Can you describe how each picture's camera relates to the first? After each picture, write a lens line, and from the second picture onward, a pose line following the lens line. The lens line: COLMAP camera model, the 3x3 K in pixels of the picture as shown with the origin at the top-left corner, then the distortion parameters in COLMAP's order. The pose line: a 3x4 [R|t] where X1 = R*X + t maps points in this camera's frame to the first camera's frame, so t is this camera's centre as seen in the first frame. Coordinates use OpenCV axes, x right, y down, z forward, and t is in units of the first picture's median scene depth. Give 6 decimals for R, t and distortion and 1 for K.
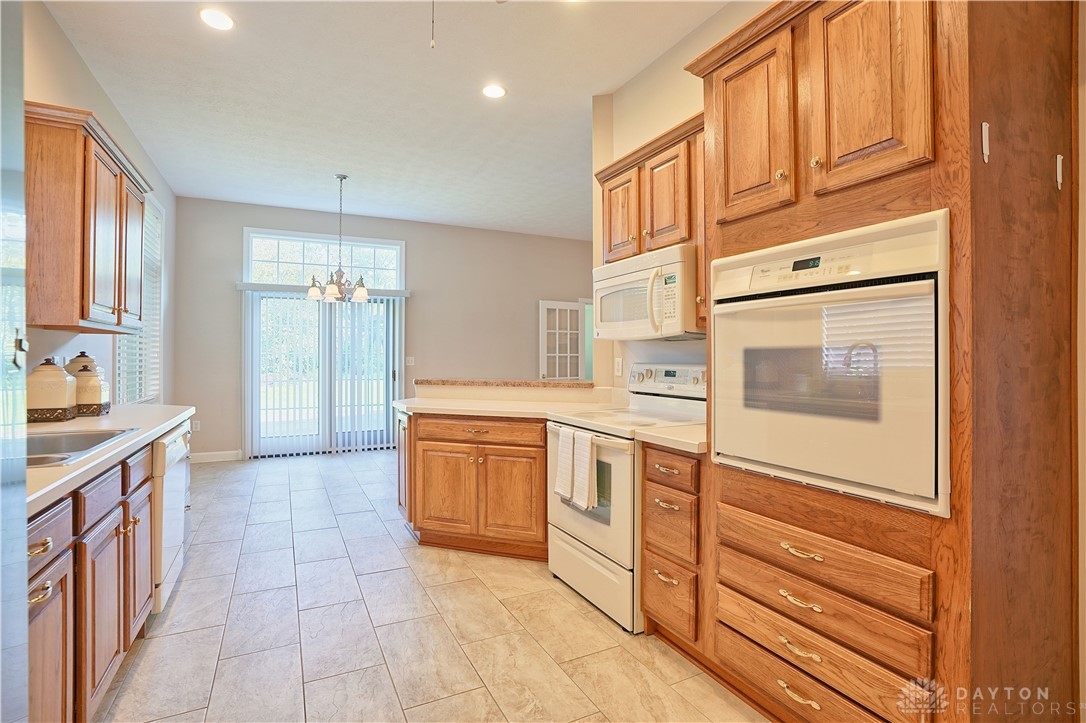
lens RADIAL K [[534.3, 0, 541.5], [0, 534.3, 356.3], [0, 0, 1]] dist [-0.042473, 0.001139]
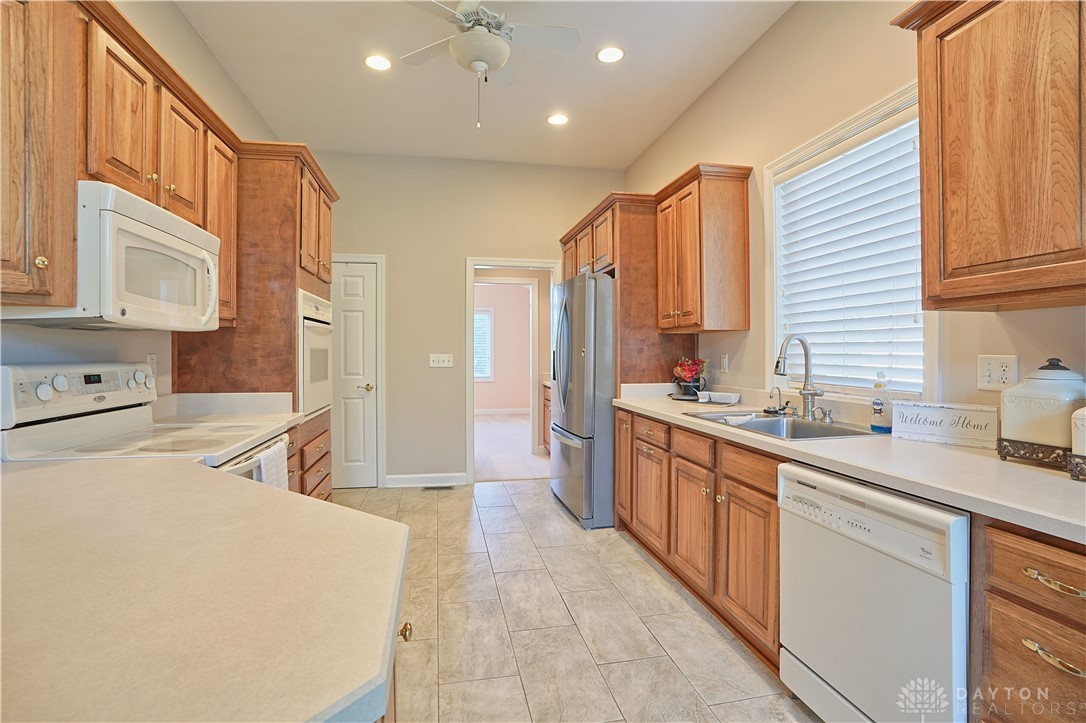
lens RADIAL K [[501.1, 0, 537.3], [0, 501.1, 356.1], [0, 0, 1]] dist [-0.069914, 0.026947]
pose [[-0.964971, -0.002955, 0.262339, -0.231382], [-0.001456, 0.999981, 0.005910, -0.000109], [-0.262352, 0.005321, -0.964958, 0.733985]]
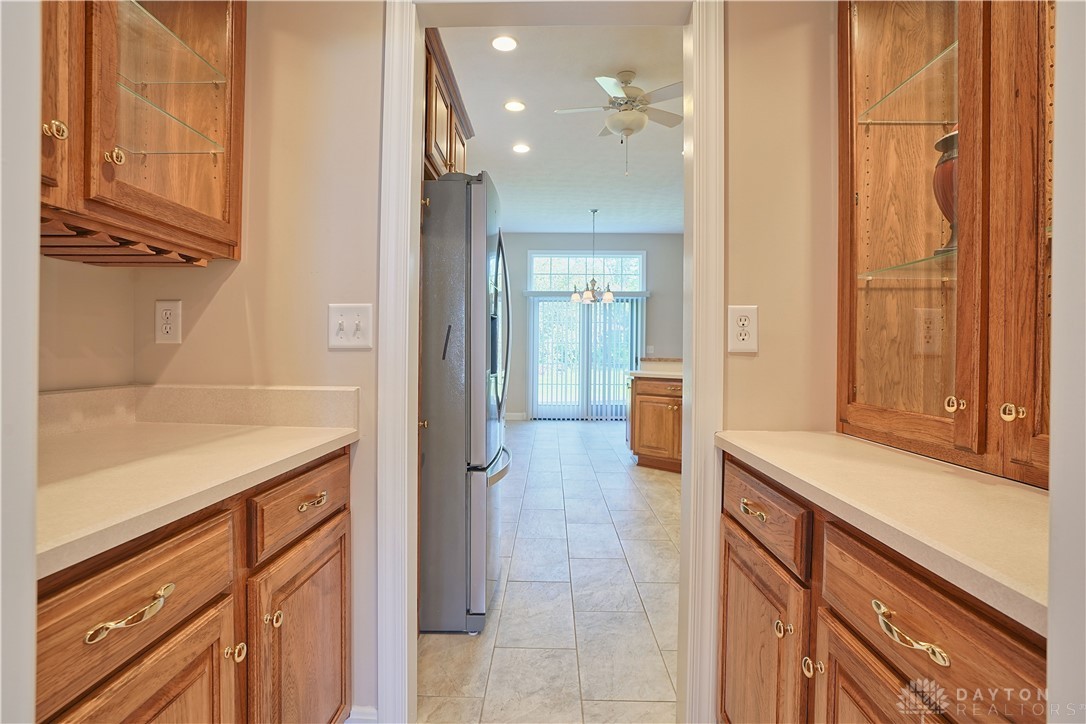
lens RADIAL K [[554.4, 0, 543.0], [0, 554.4, 362.0], [0, 0, 1]] dist [0.000030, 0.000261]
pose [[0.891316, 0.014189, -0.453161, 0.144141], [-0.006882, 0.999818, 0.017771, 0.022254], [0.453331, -0.012721, 0.891251, -0.310705]]
